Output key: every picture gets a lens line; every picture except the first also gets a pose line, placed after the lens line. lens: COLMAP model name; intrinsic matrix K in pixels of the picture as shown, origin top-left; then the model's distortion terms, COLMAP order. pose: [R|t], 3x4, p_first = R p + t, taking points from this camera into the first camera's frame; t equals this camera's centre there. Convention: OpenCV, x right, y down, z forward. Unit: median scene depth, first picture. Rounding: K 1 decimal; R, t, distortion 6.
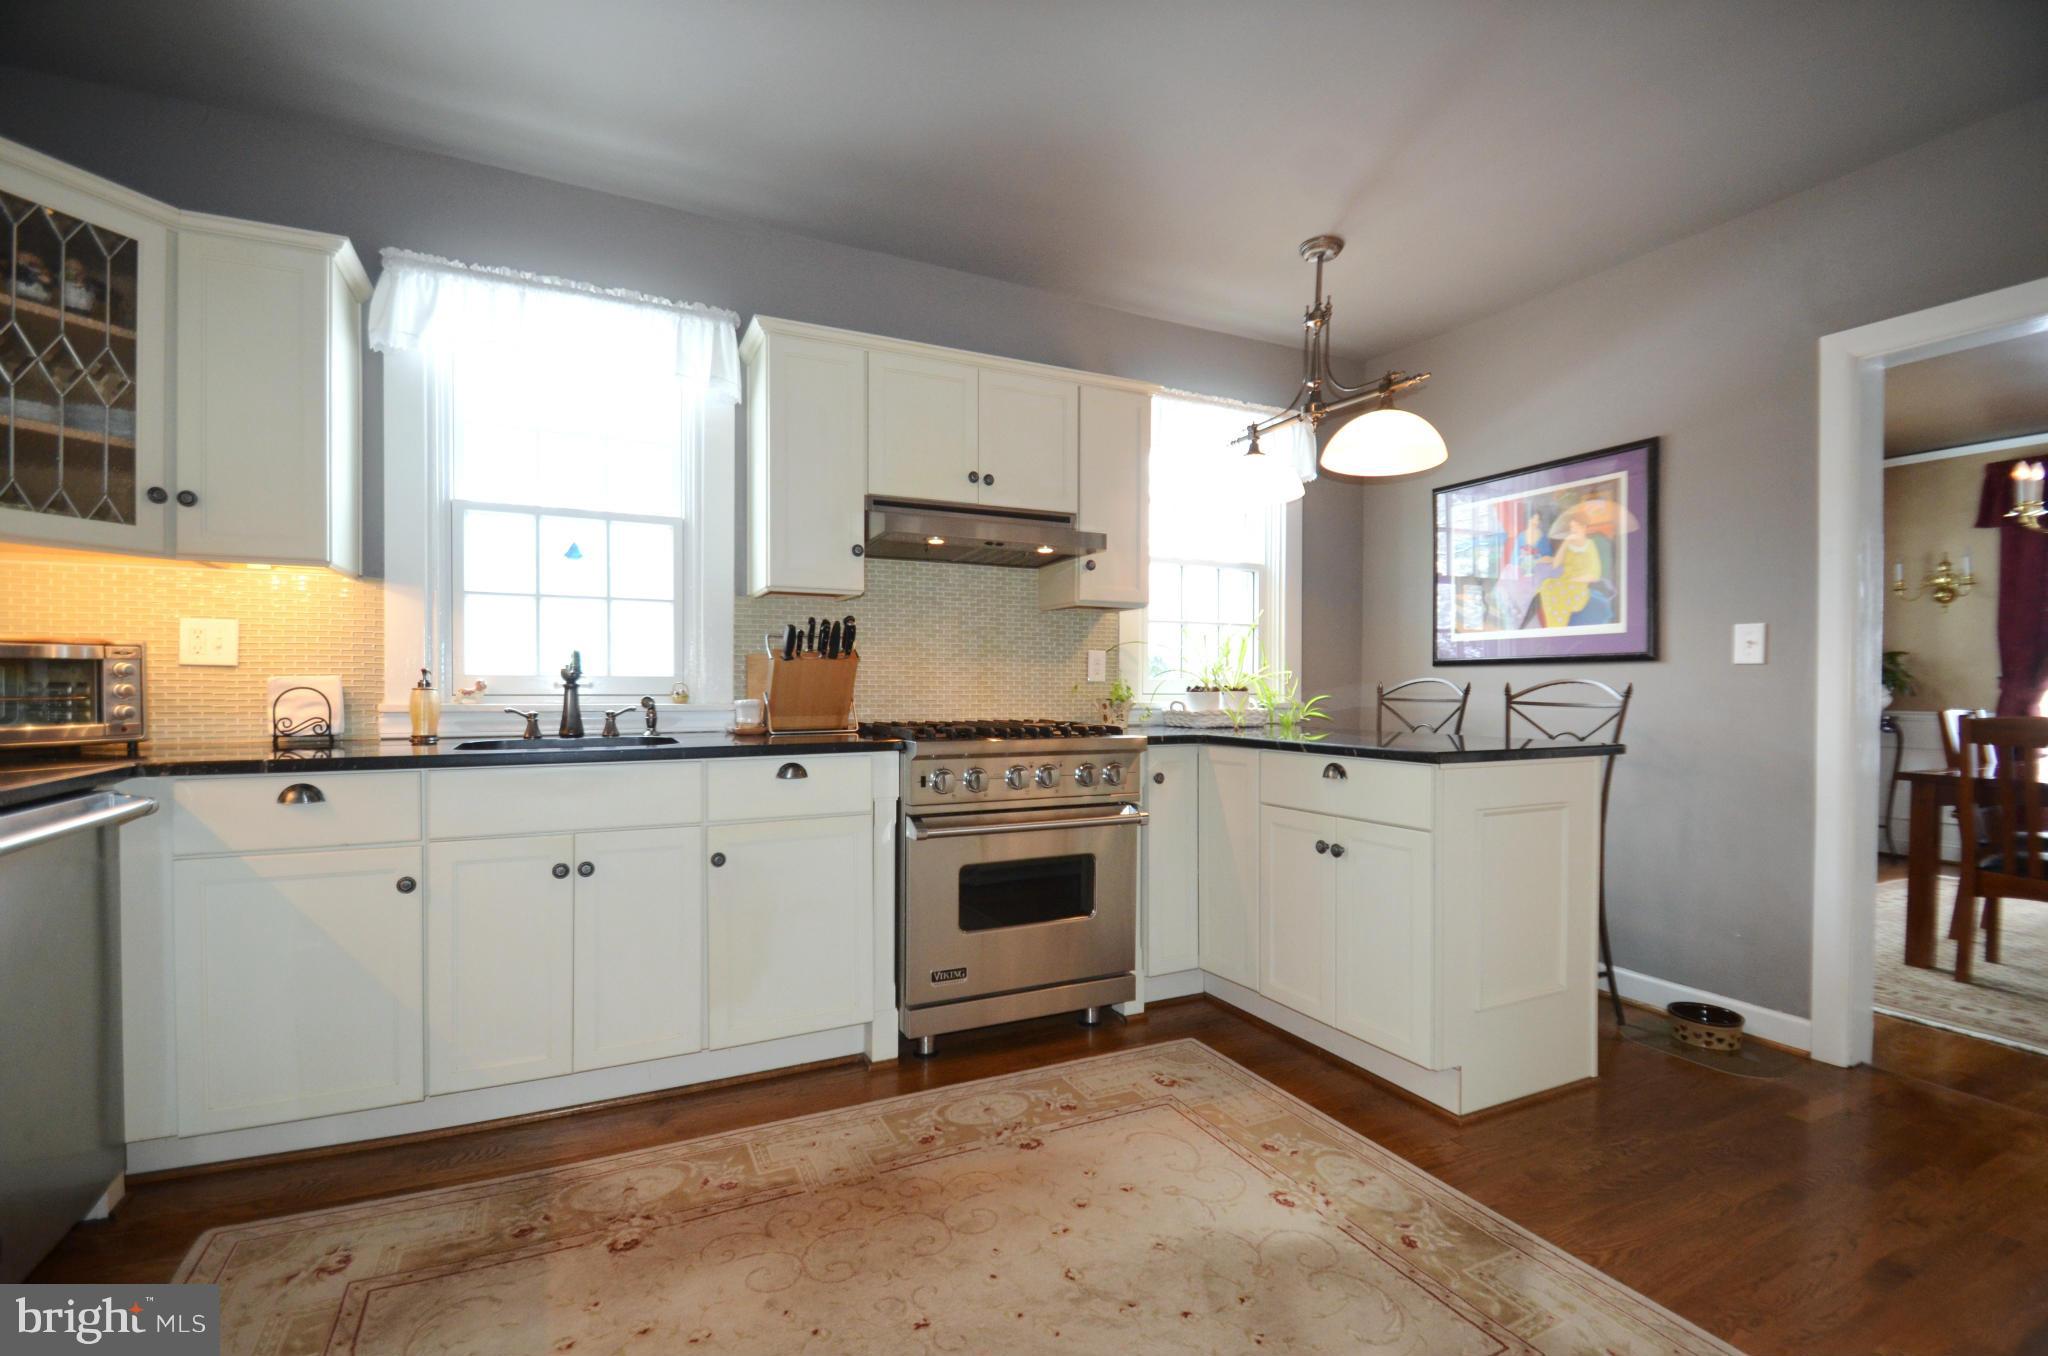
lens RADIAL K [[912.4, 0, 1011.7], [0, 912.4, 692.2], [0, 0, 1]] dist [0.000707, -0.000056]
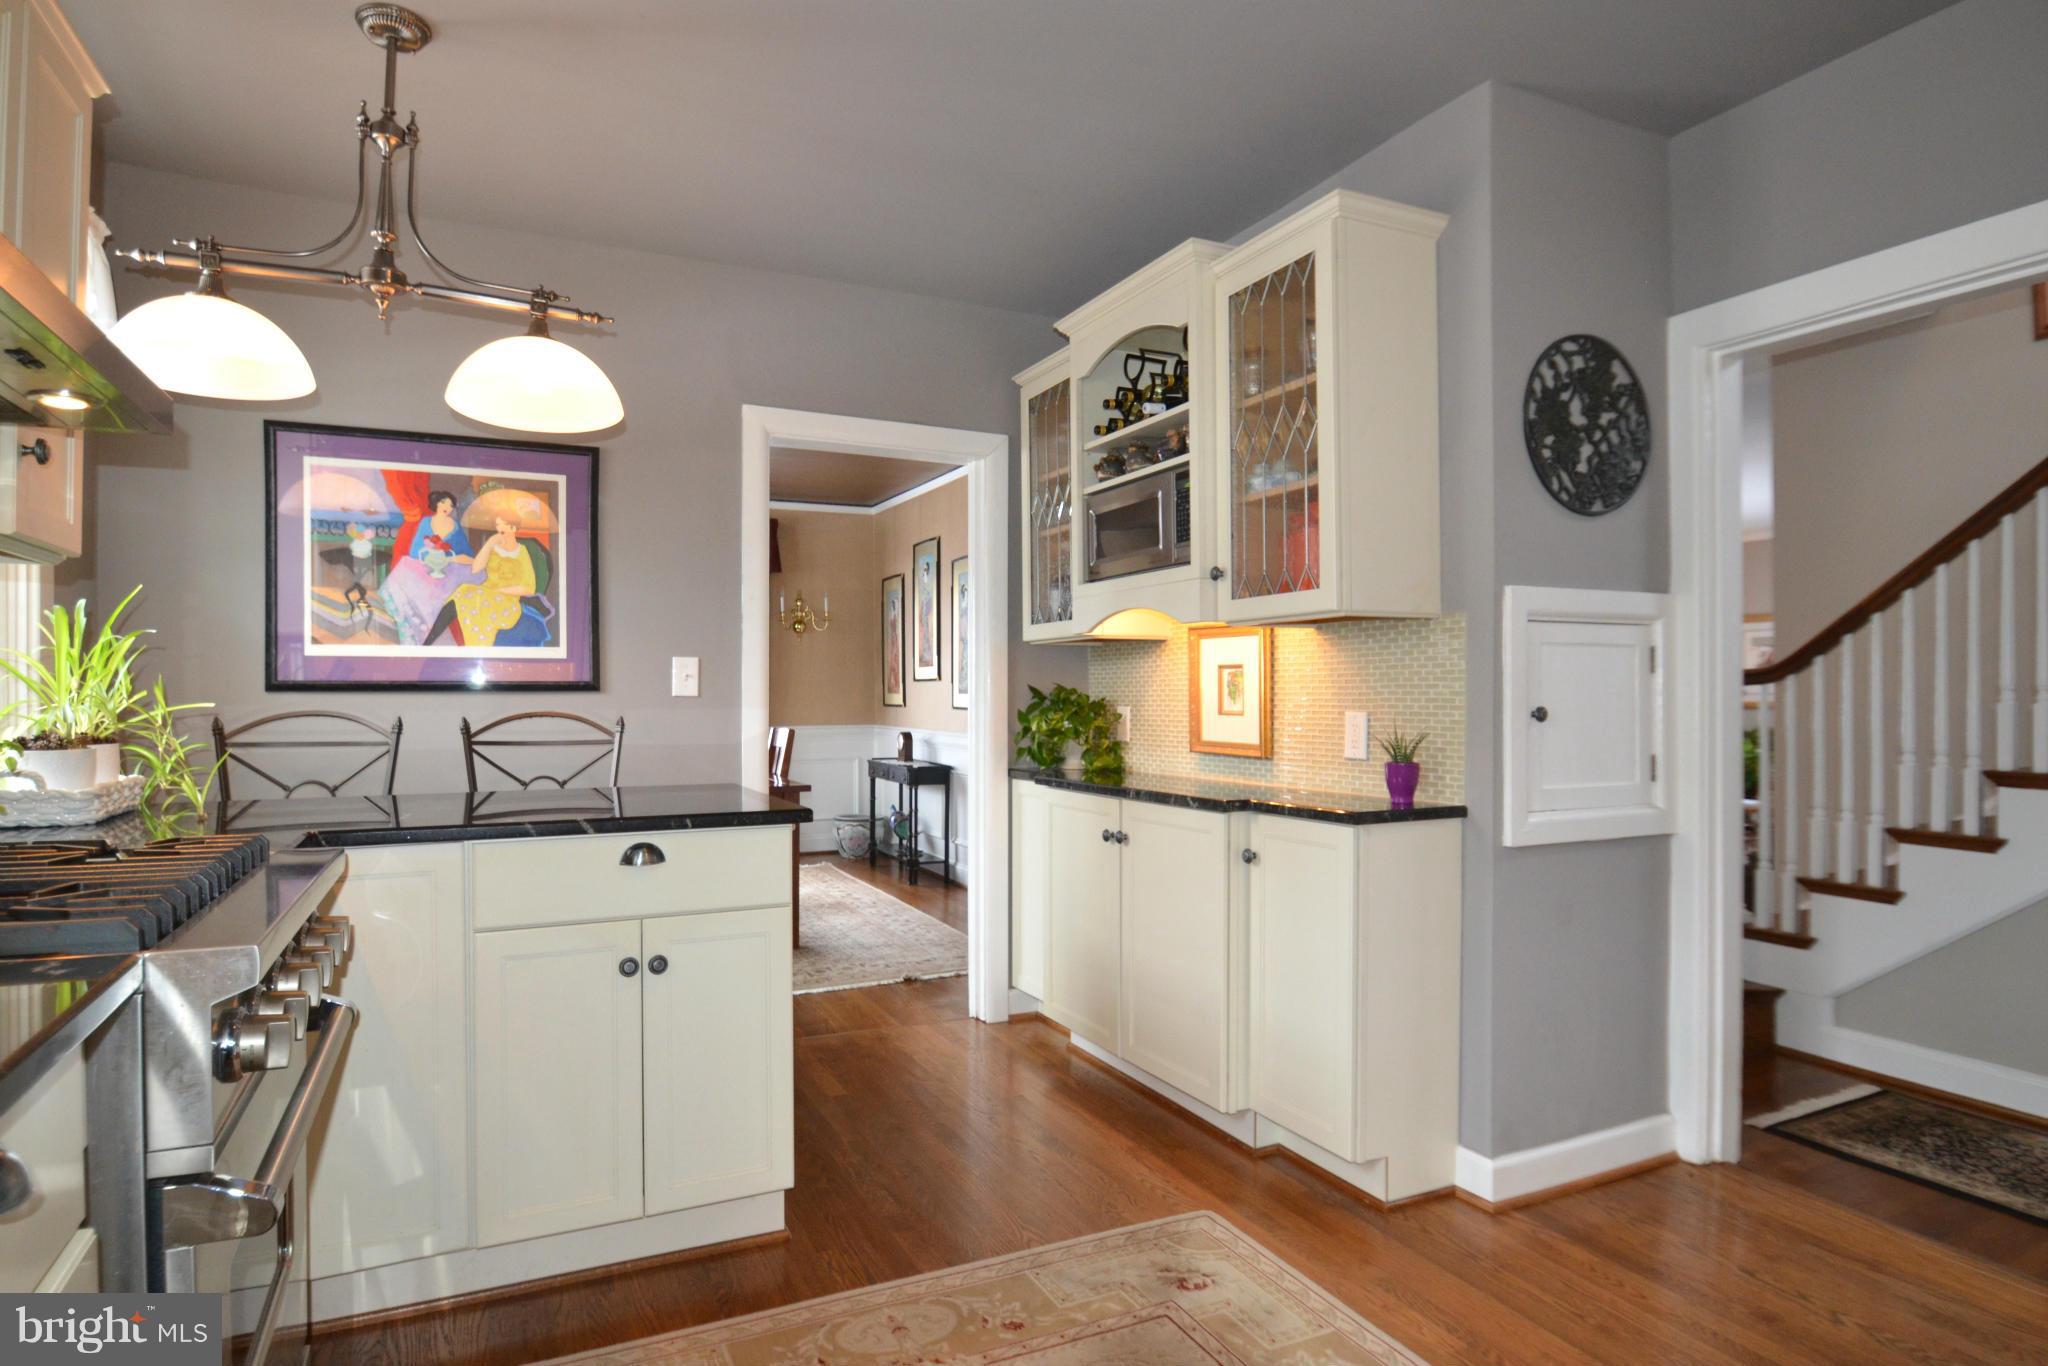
lens RADIAL K [[1127.8, 0, 1019.7], [0, 1127.8, 691.2], [0, 0, 1]] dist [-0.000796, -0.000107]
pose [[0.001366, 0.001455, 0.999998, -0.413379], [0.006777, 0.999976, -0.001464, -0.028959], [-0.999976, 0.006779, 0.001356, 0.558930]]
